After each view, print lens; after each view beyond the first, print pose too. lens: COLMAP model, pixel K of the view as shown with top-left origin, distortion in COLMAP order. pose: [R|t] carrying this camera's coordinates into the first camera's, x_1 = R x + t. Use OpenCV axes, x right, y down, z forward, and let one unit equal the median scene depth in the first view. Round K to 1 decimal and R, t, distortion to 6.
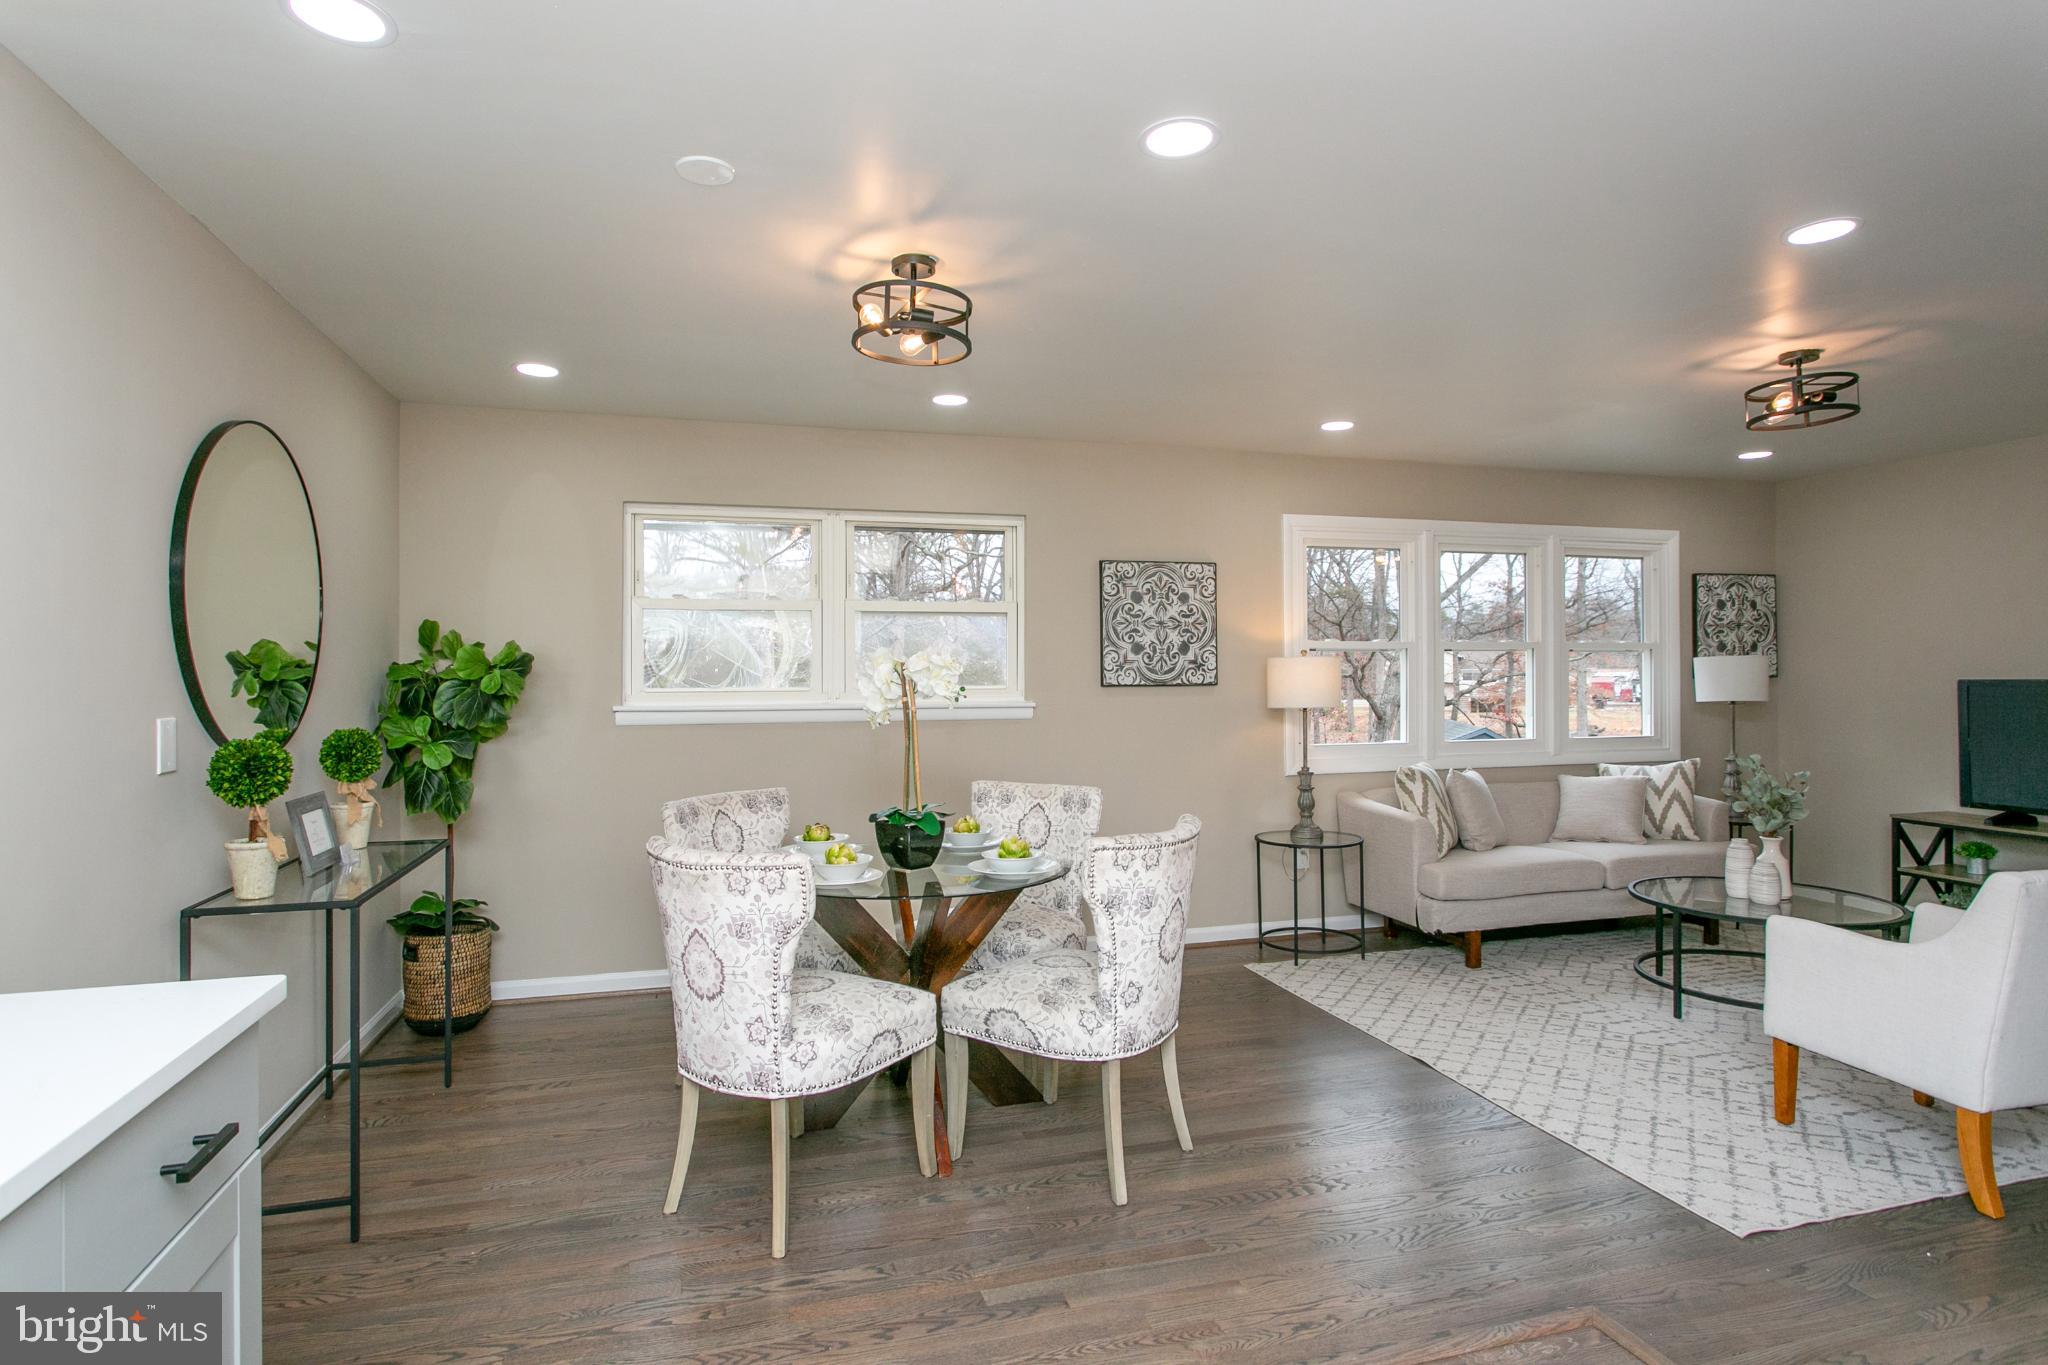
lens RADIAL K [[1061.8, 0, 1004.7], [0, 1061.8, 675.2], [0, 0, 1]] dist [-0.002133, 0.001013]
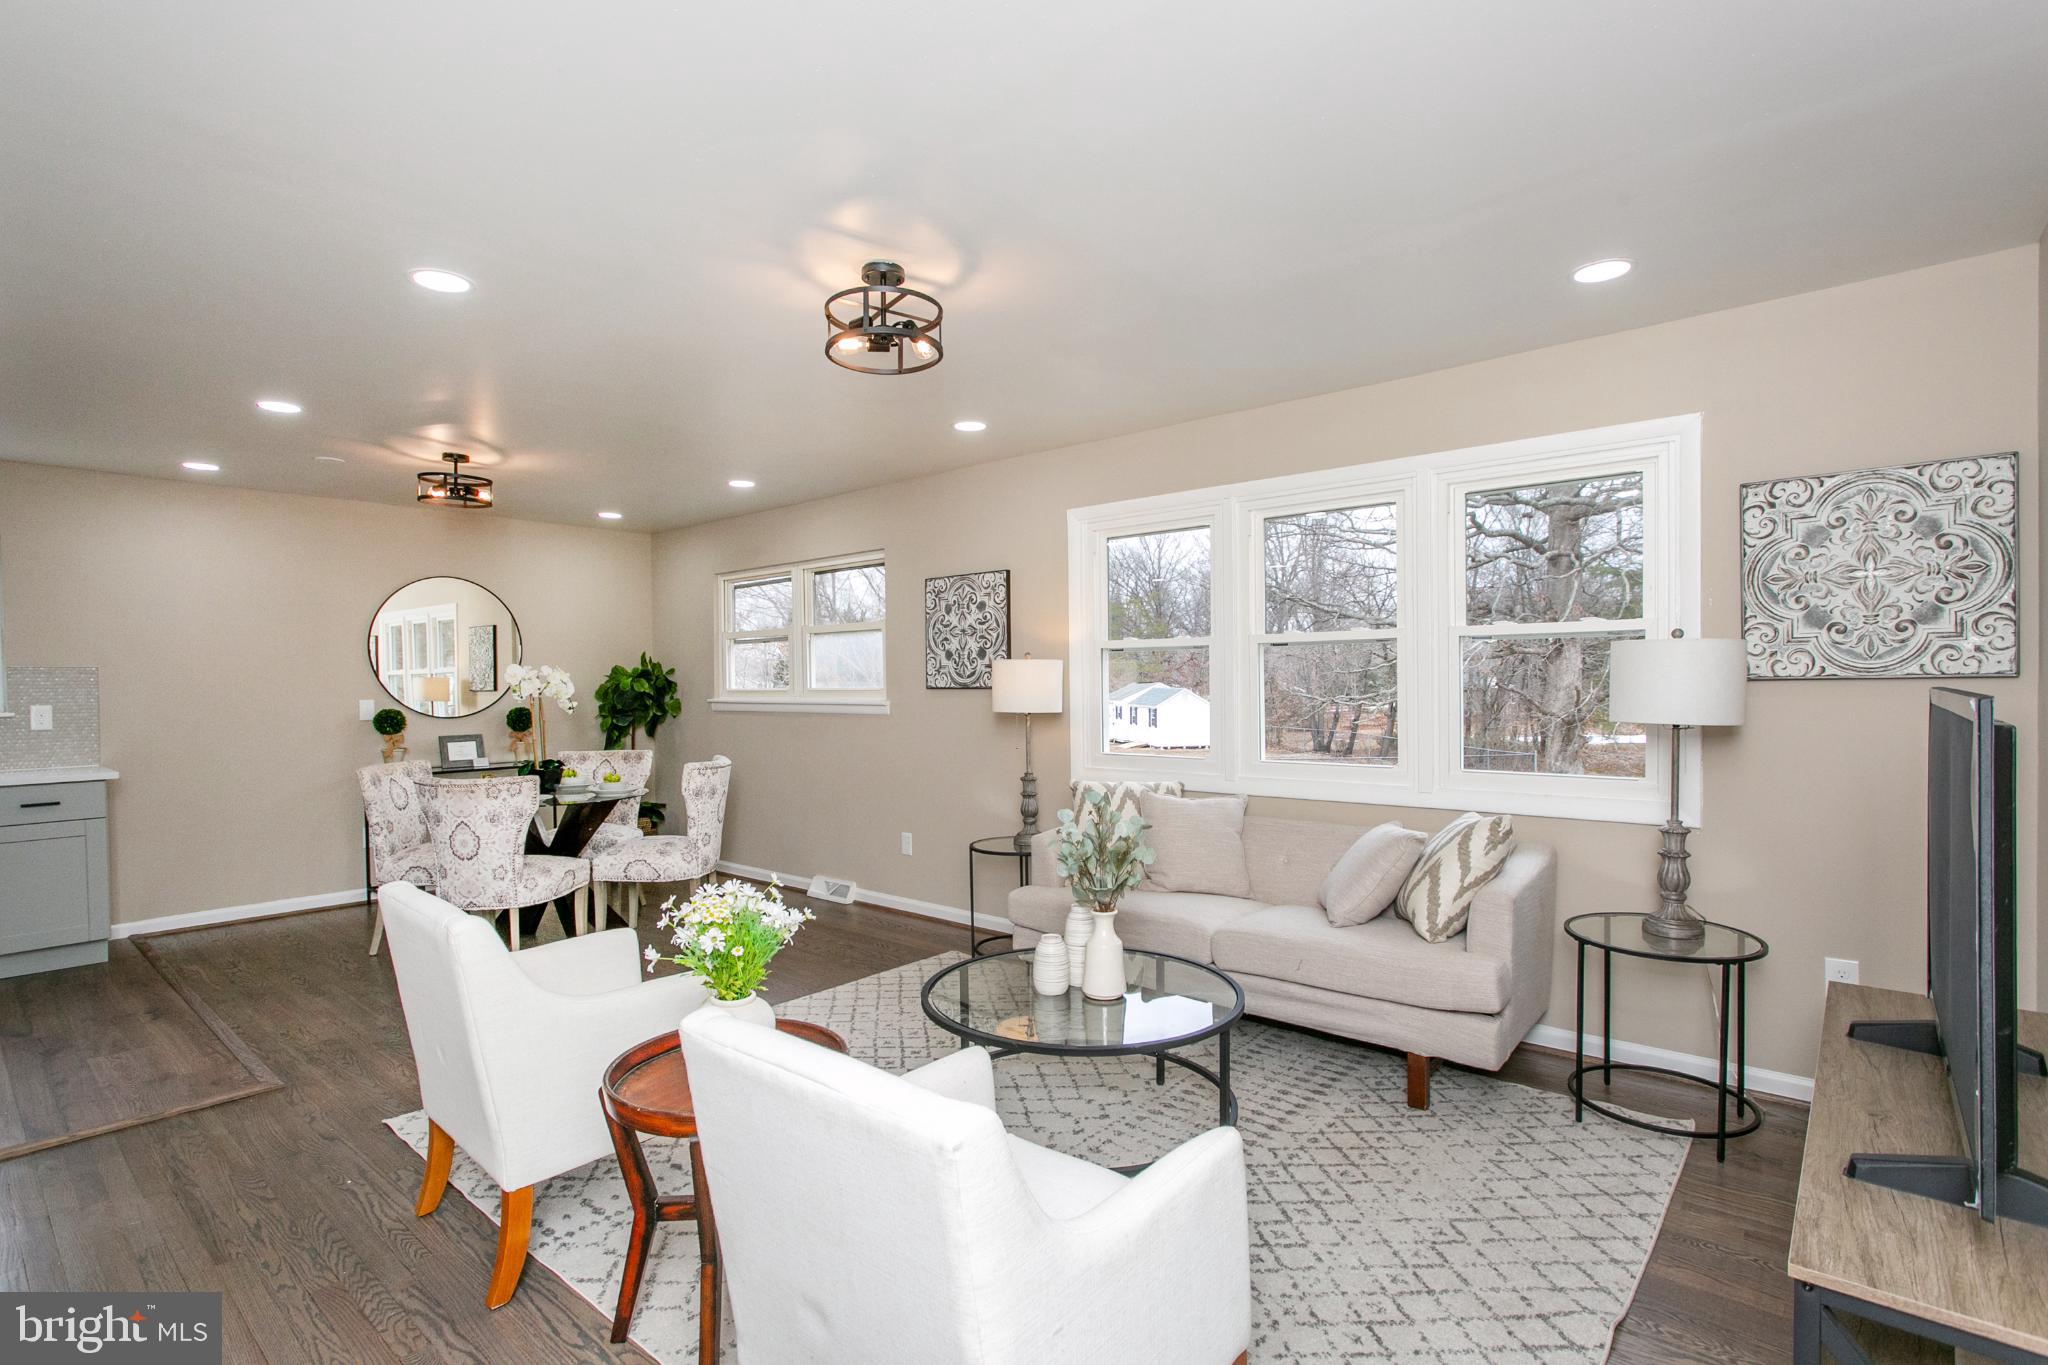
lens RADIAL K [[993.3, 0, 1008.2], [0, 993.3, 683.1], [0, 0, 1]] dist [-0.011647, 0.001543]
pose [[0.539129, 0.003286, -0.842217, 1.071037], [0.009834, 0.999900, 0.010196, -0.005546], [0.842166, -0.013780, 0.539043, 0.503228]]
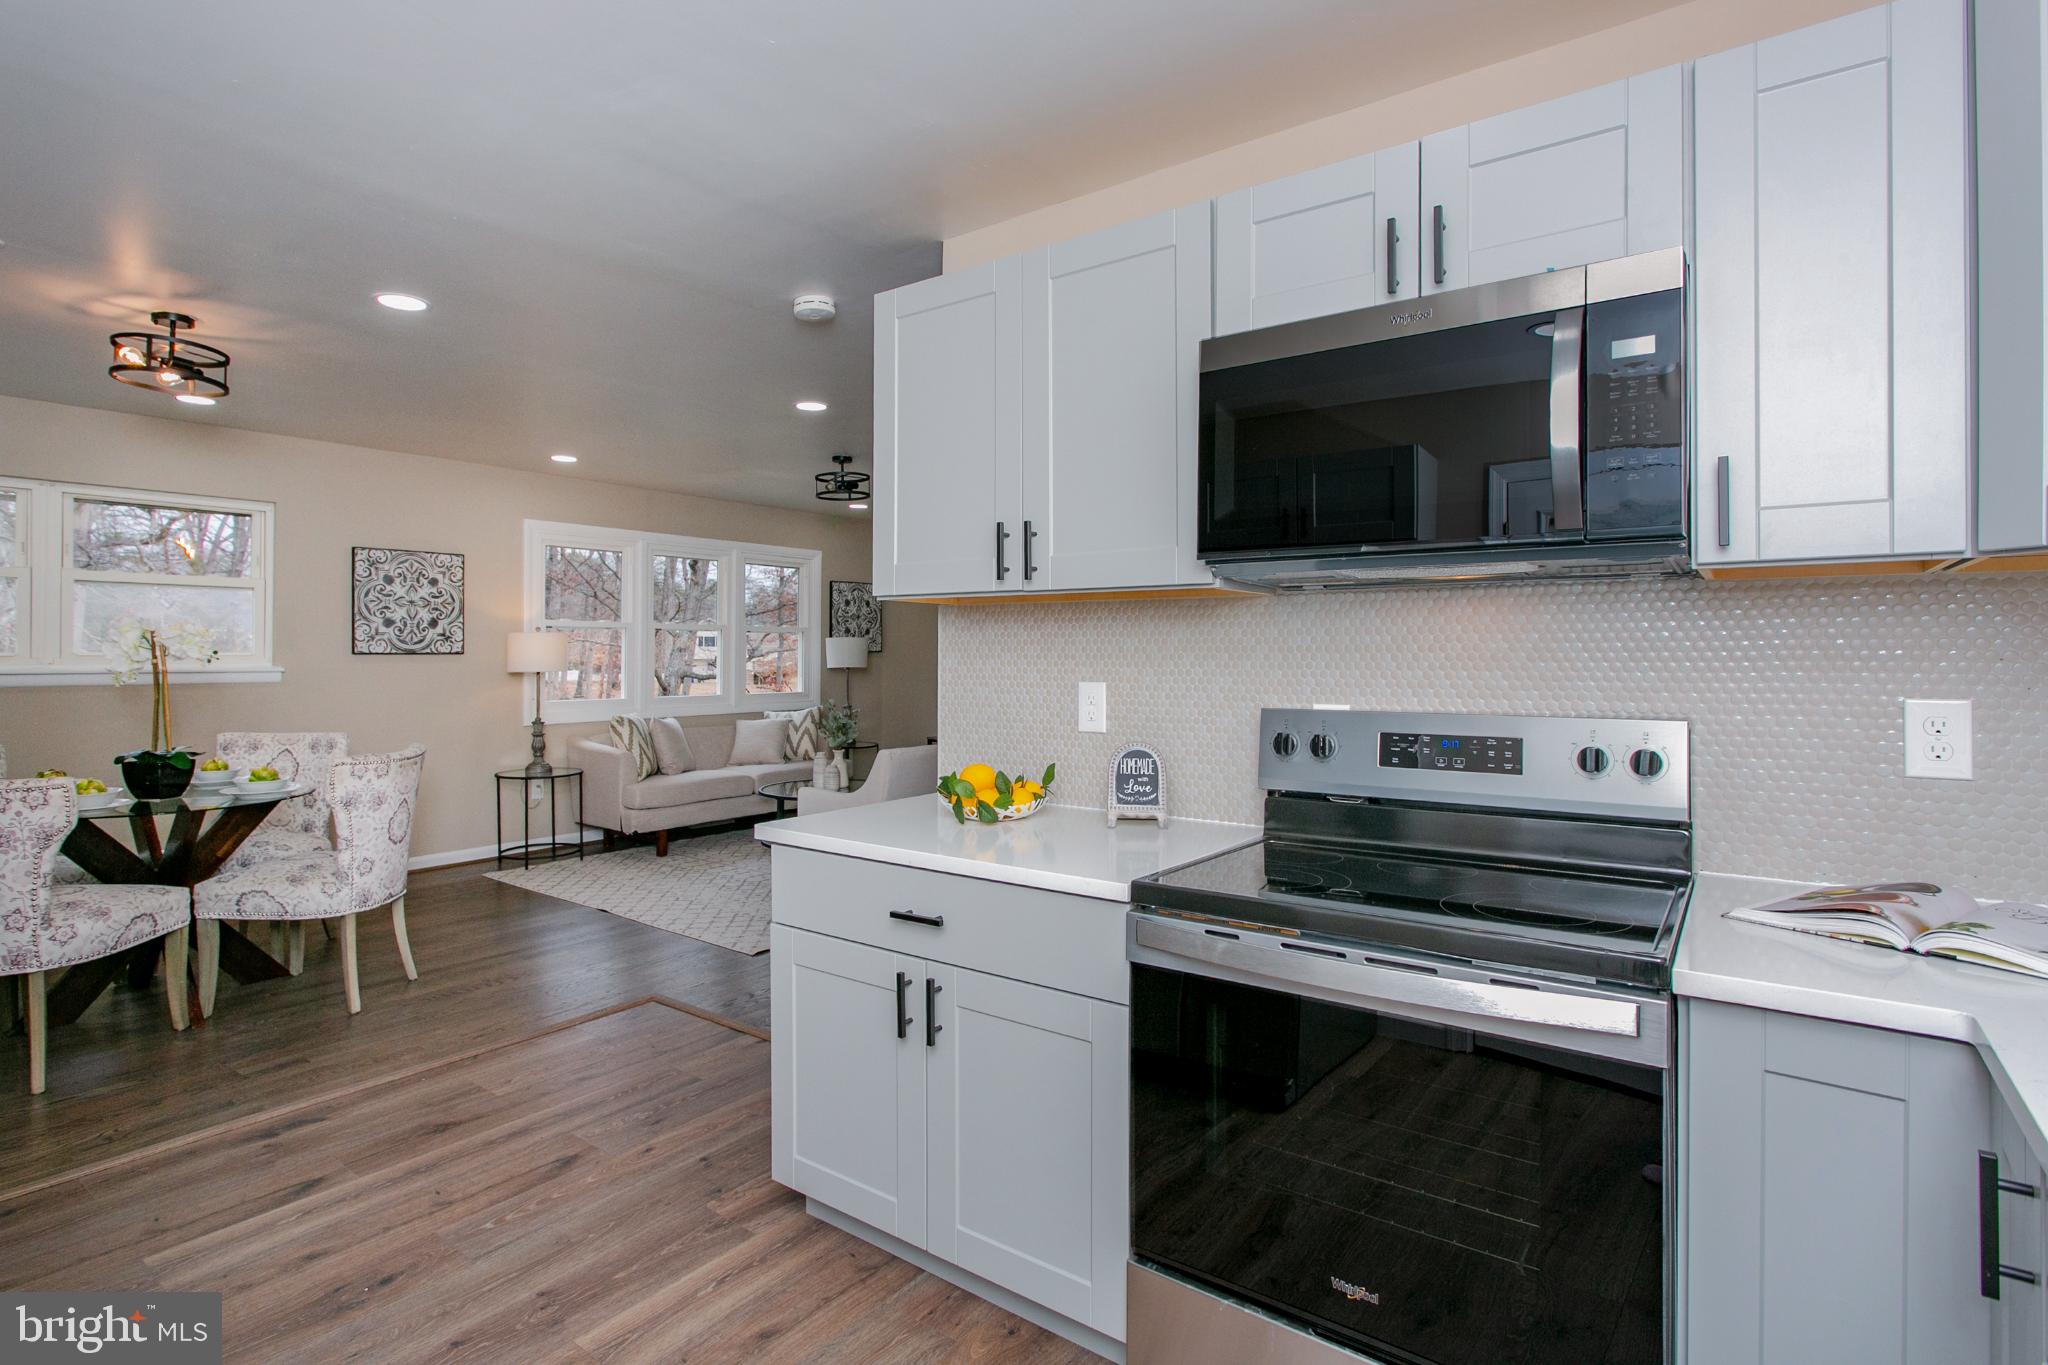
lens RADIAL K [[1024.7, 0, 998.0], [0, 1024.7, 653.4], [0, 0, 1]] dist [-0.002116, 0.001733]
pose [[0.802186, 0.007857, 0.597023, -0.012505], [-0.009527, 0.999955, -0.000359, 0.003330], [-0.596999, -0.005399, 0.802224, -0.338939]]
